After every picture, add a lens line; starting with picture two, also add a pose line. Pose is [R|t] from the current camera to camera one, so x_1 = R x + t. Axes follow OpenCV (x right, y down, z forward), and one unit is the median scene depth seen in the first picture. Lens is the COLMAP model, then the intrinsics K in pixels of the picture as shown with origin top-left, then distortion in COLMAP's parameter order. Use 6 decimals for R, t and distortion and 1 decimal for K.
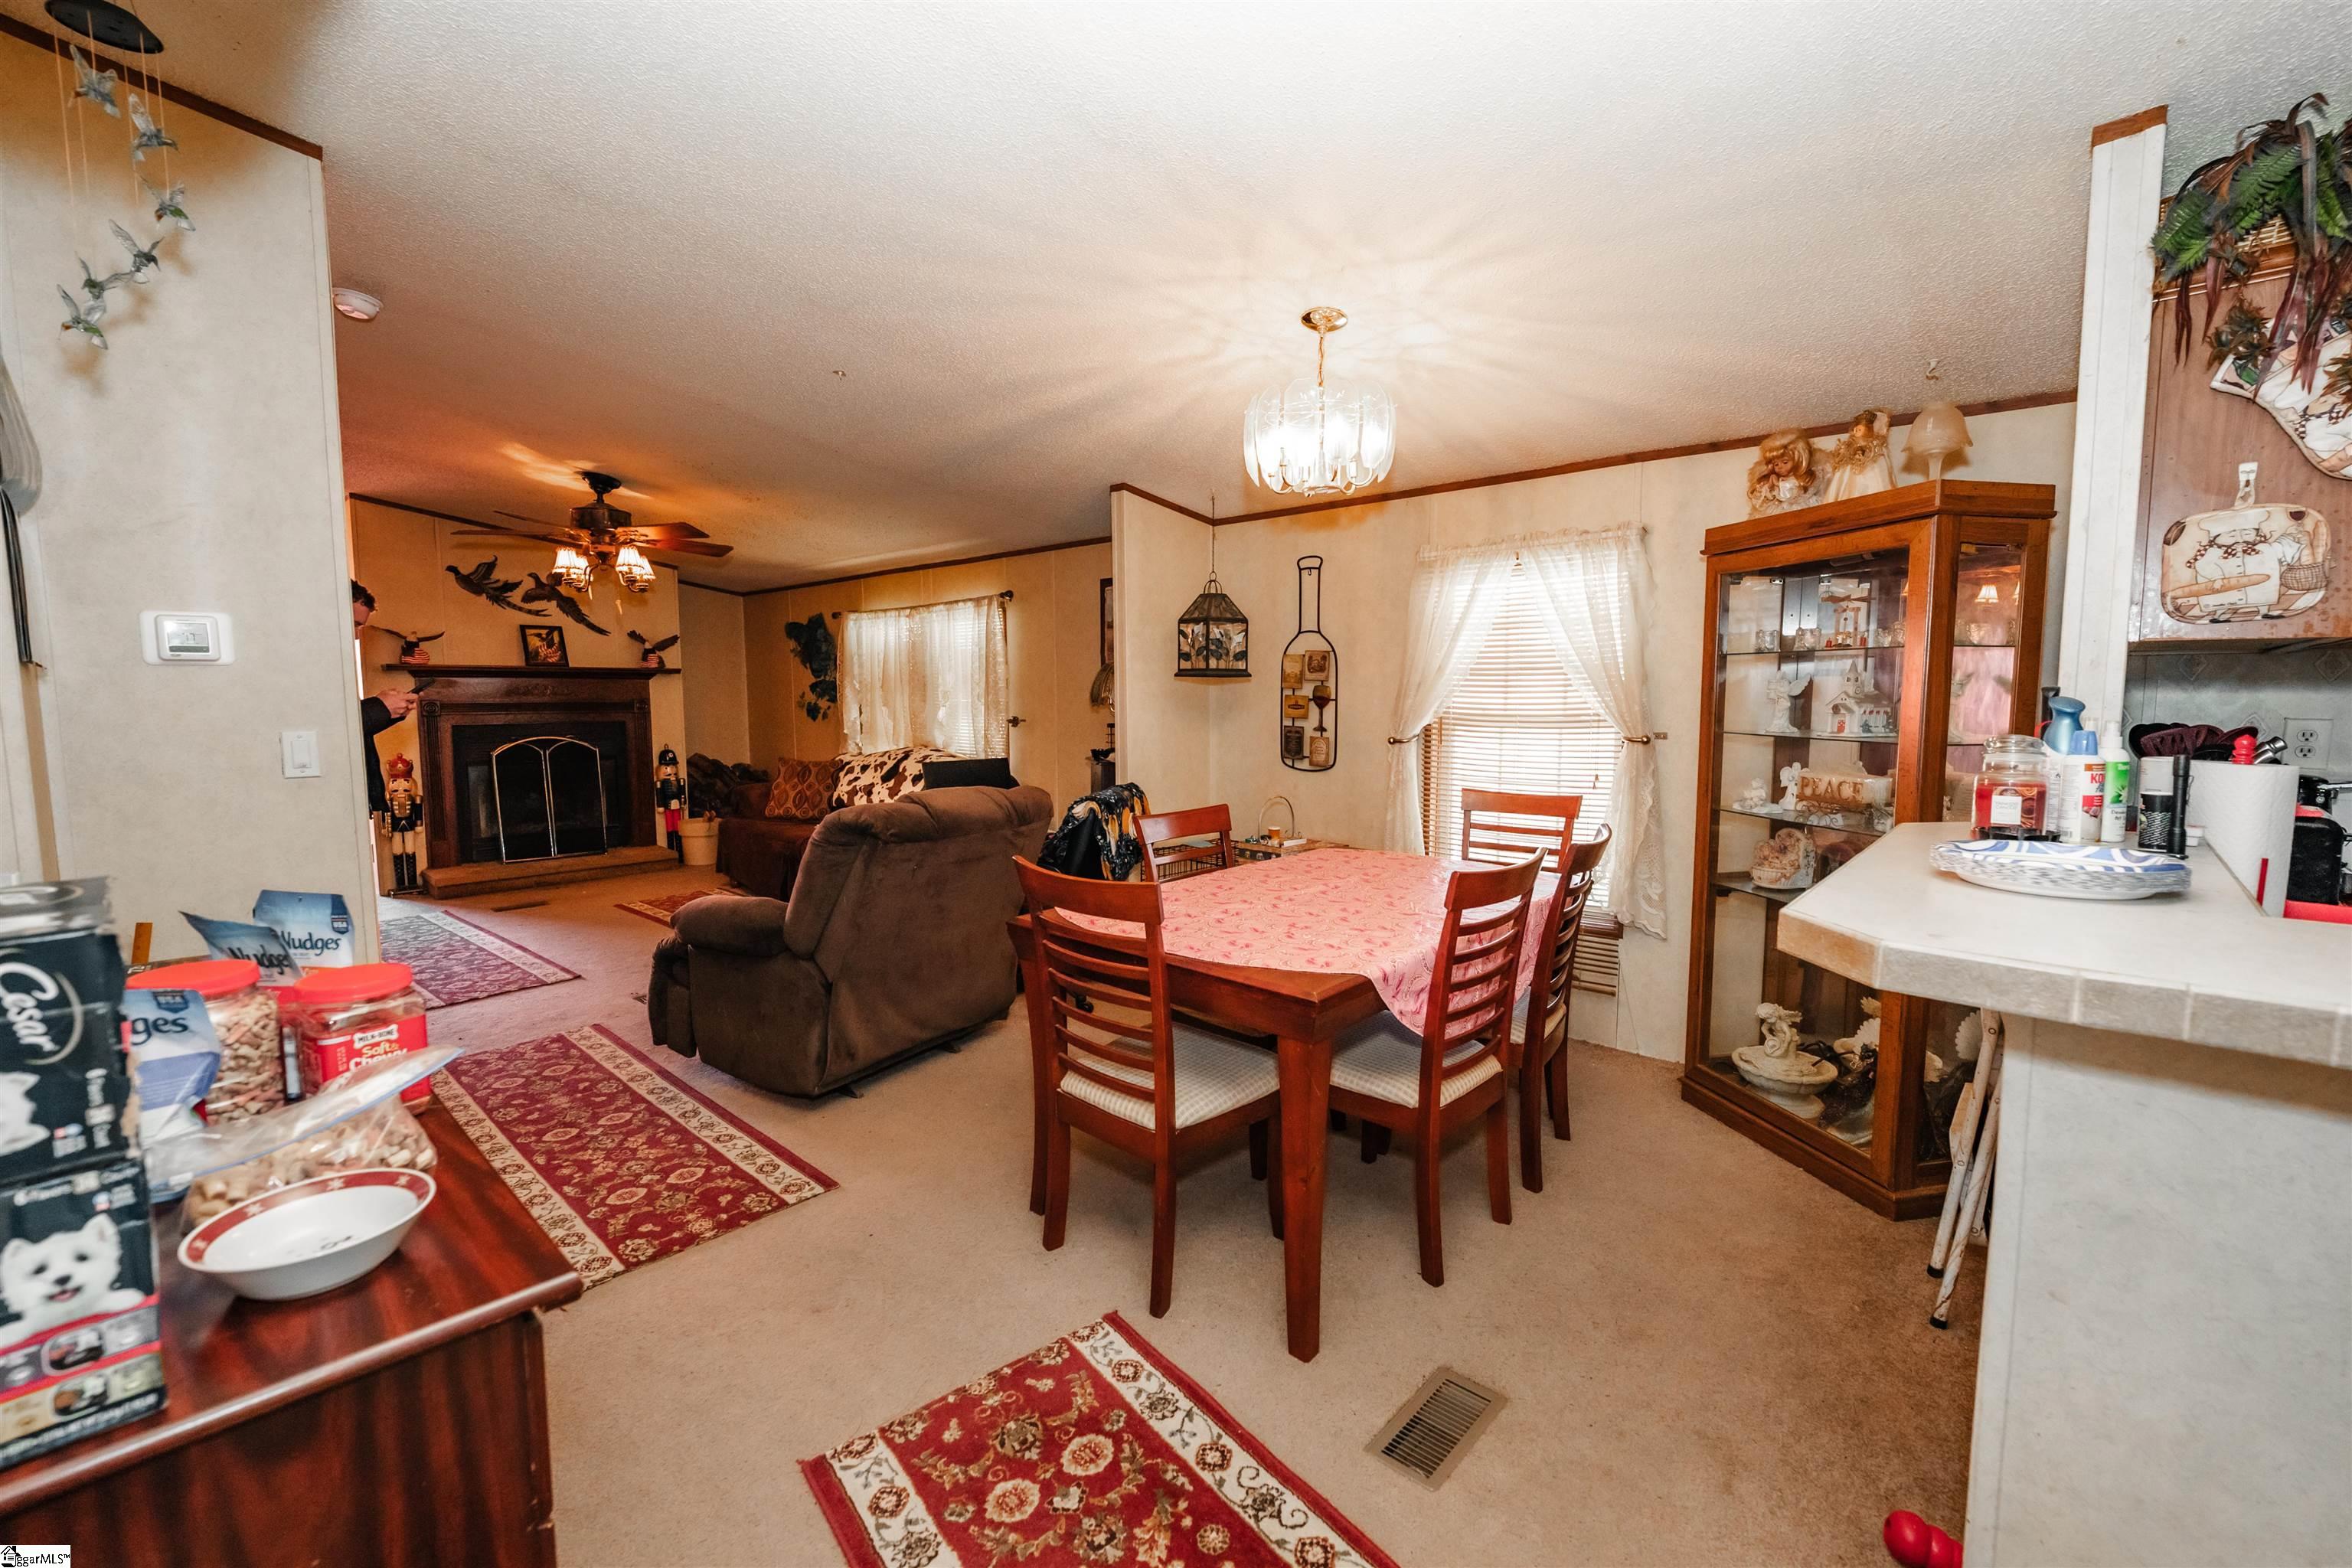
lens RADIAL K [[975.7, 0, 1194.5], [0, 975.7, 788.5], [0, 0, 1]] dist [-0.002298, -0.000244]
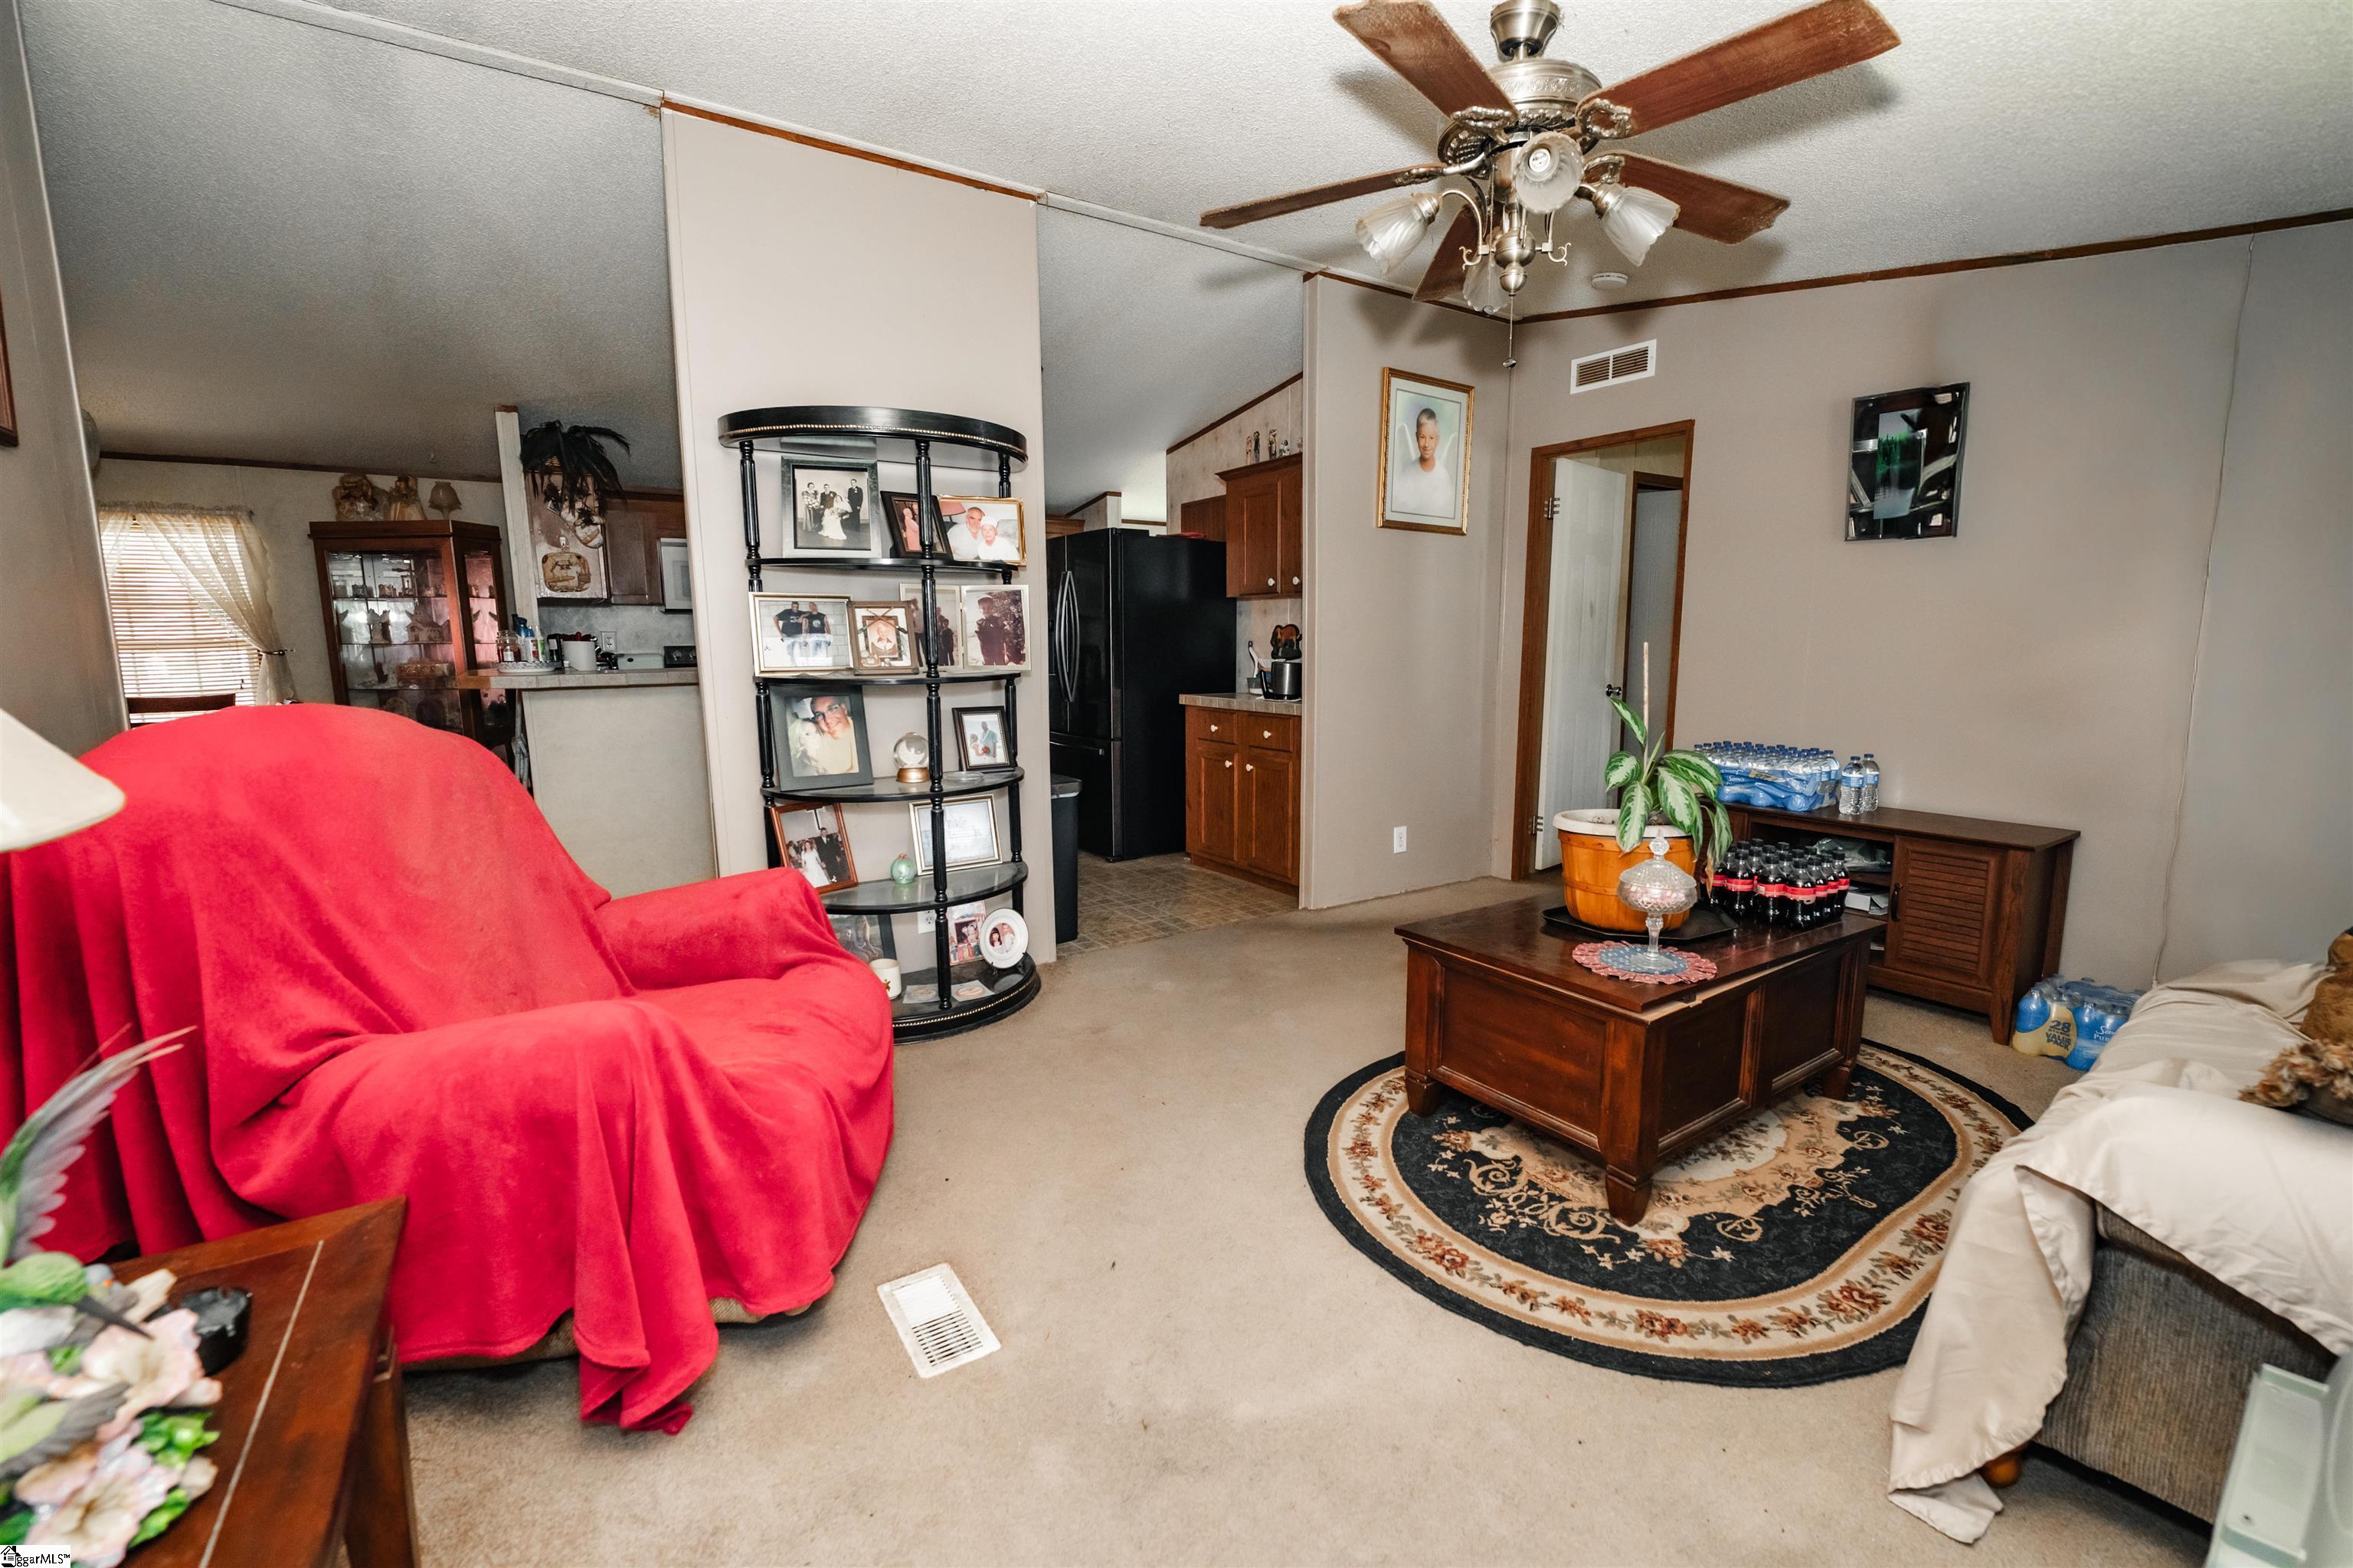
lens RADIAL K [[976.1, 0, 1195.8], [0, 976.1, 775.4], [0, 0, 1]] dist [-0.002298, -0.000244]
pose [[0.246703, -0.141272, 0.958739, -0.840105], [0.103803, 0.987478, 0.118796, 0.136282], [-0.963516, 0.070213, 0.258278, -0.953811]]
